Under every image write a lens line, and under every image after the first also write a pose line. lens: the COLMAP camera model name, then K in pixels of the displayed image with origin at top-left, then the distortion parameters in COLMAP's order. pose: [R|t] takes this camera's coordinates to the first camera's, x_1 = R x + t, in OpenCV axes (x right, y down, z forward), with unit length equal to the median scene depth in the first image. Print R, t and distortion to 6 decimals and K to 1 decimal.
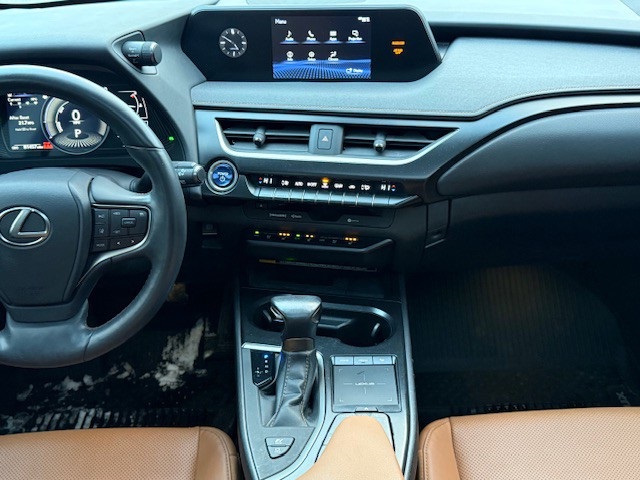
lens RADIAL K [[705.8, 0, 320.0], [0, 705.8, 240.0], [0, 0, 1]] dist [0.150672, -0.346960]
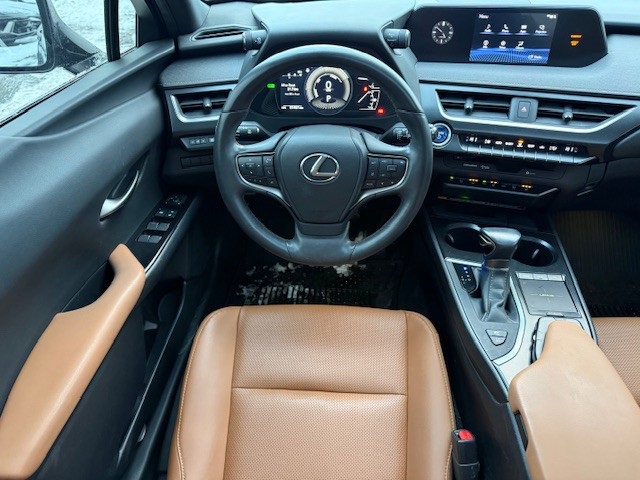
lens RADIAL K [[450.9, 0, 320.0], [0, 450.9, 240.0], [0, 0, 1]] dist [0.030697, -0.067479]
pose [[0.994420, 0.065065, -0.083039, -0.265072], [-0.052121, 0.987387, 0.149500, -0.008573], [0.091719, -0.144338, 0.985269, 0.095809]]
